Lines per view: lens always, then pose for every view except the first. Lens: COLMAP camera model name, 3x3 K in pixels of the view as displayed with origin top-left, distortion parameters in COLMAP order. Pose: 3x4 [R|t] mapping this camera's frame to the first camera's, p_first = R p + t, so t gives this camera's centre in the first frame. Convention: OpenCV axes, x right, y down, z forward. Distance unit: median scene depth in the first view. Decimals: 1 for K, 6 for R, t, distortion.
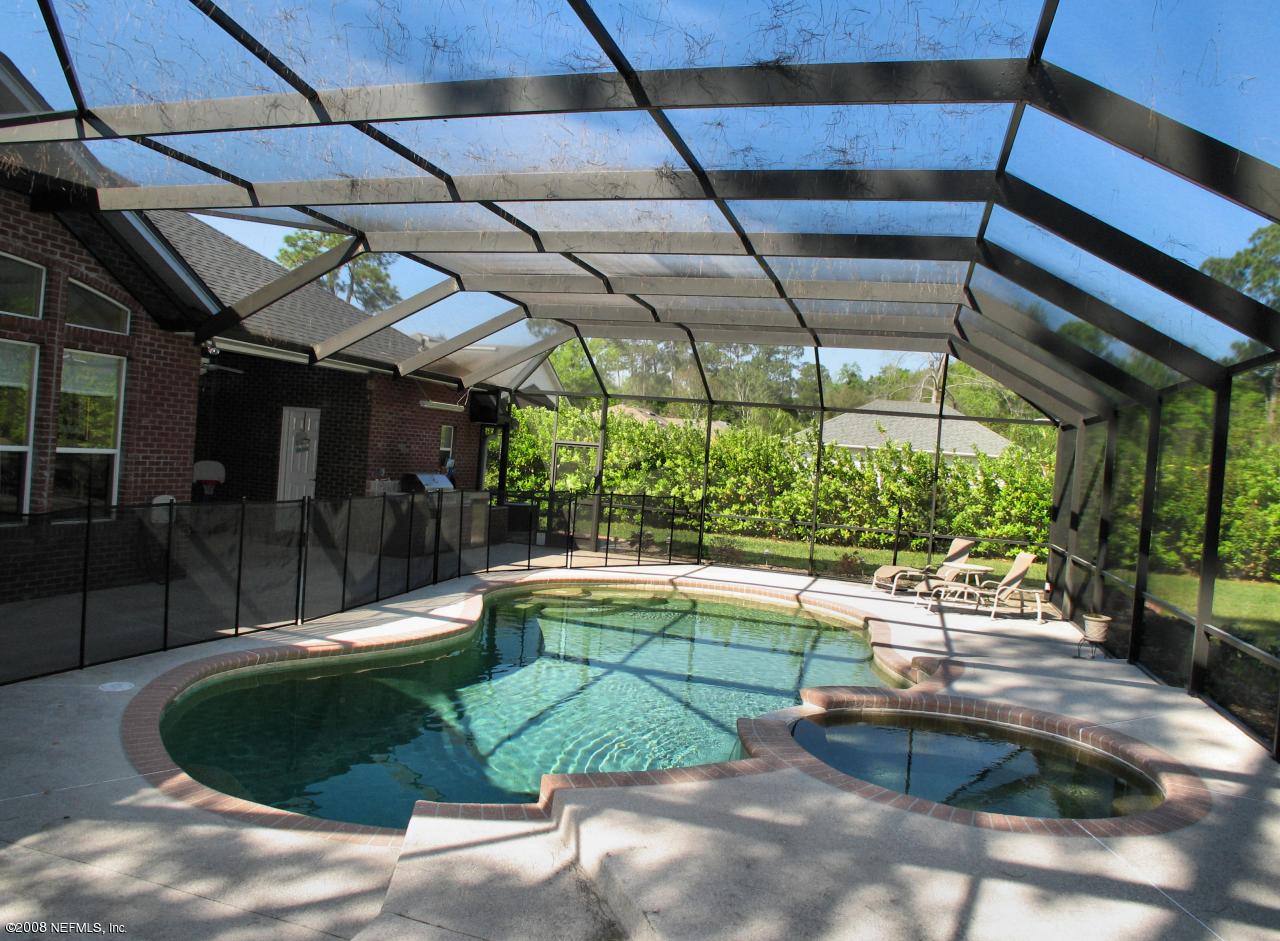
lens RADIAL K [[876.8, 0, 639.5], [0, 876.8, 470.0], [0, 0, 1]] dist [-0.004328, -0.000089]
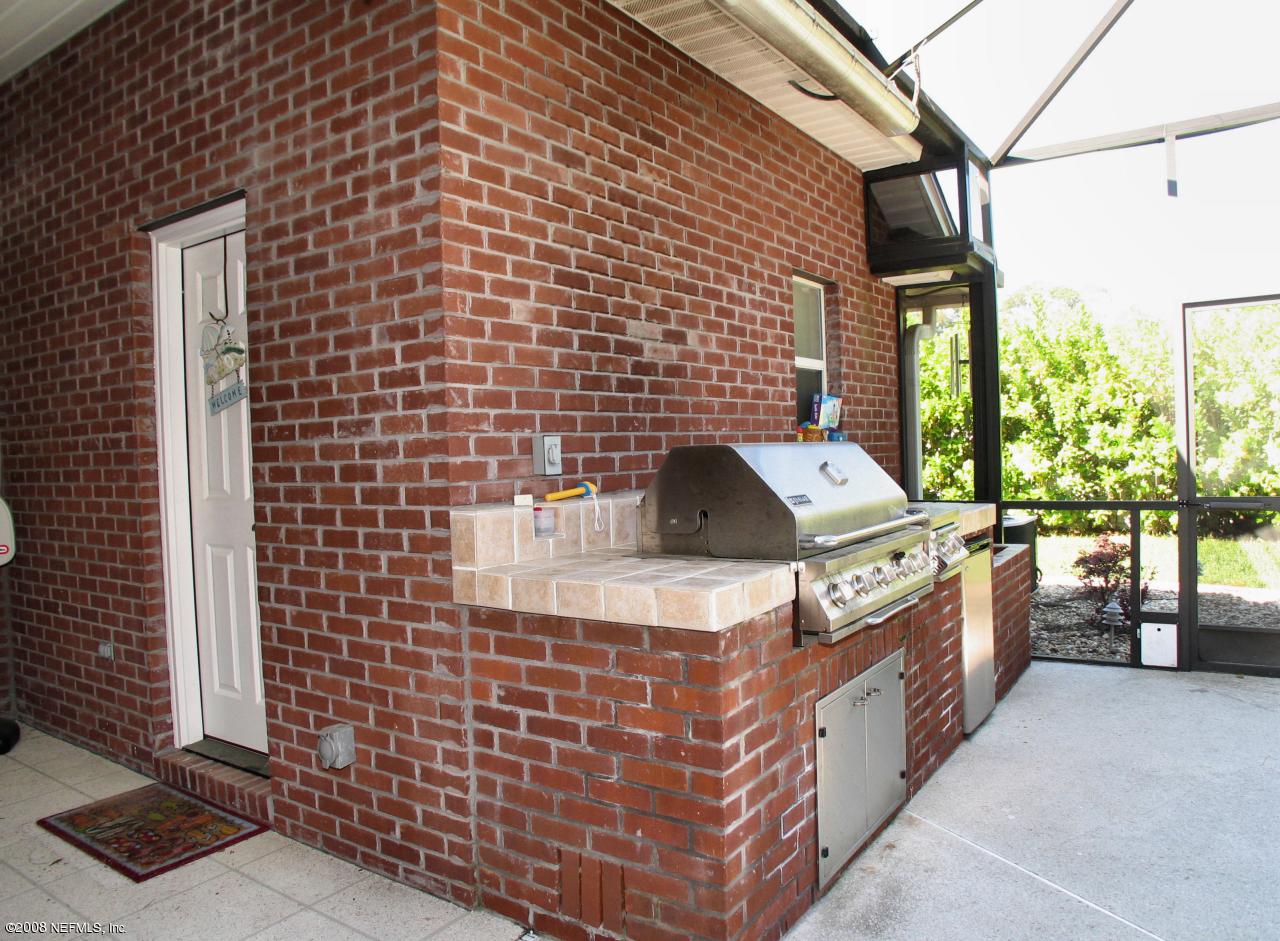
lens RADIAL K [[876.8, 0, 637.5], [0, 876.8, 468.3], [0, 0, 1]] dist [-0.004328, -0.000089]
pose [[0.943963, -0.103523, -0.313395, -0.209217], [0.103052, 0.994511, -0.018118, 0.009926], [0.313550, -0.015193, 0.949450, 0.796398]]
